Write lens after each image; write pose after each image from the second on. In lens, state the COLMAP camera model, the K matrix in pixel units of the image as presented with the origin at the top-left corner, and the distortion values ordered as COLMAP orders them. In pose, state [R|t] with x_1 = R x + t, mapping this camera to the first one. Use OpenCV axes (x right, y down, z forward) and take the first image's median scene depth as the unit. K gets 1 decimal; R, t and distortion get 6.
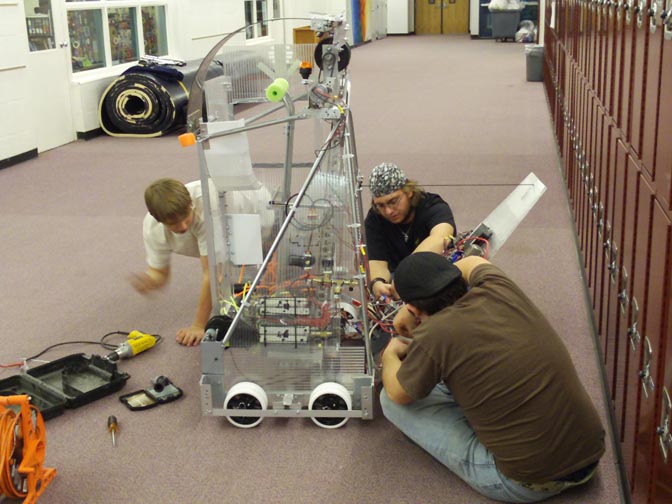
lens RADIAL K [[896.2, 0, 336.0], [0, 896.2, 252.0], [0, 0, 1]] dist [0.001210, 0.029929]
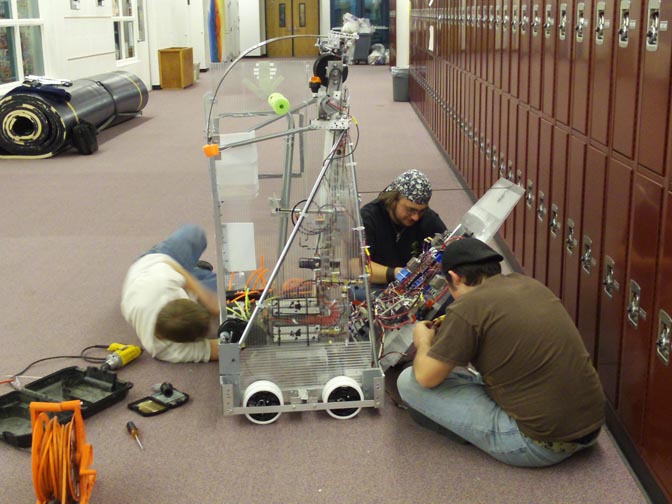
lens RADIAL K [[896.2, 0, 336.0], [0, 896.2, 252.0], [0, 0, 1]] dist [0.001210, 0.029929]
pose [[0.983114, -0.034016, 0.179803, -0.194158], [0.038410, 0.999041, -0.021008, 0.019478], [-0.178916, 0.027559, 0.983478, -0.052159]]
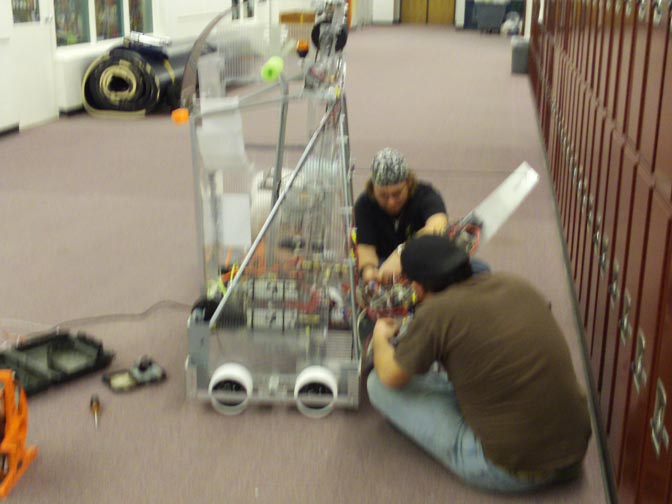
lens RADIAL K [[896.2, 0, 336.0], [0, 896.2, 252.0], [0, 0, 1]] dist [0.001210, 0.029929]
pose [[0.999207, 0.030010, 0.026171, -0.014855], [-0.030350, 0.999459, 0.012700, 0.004321], [-0.025776, -0.013484, 0.999577, 0.011761]]
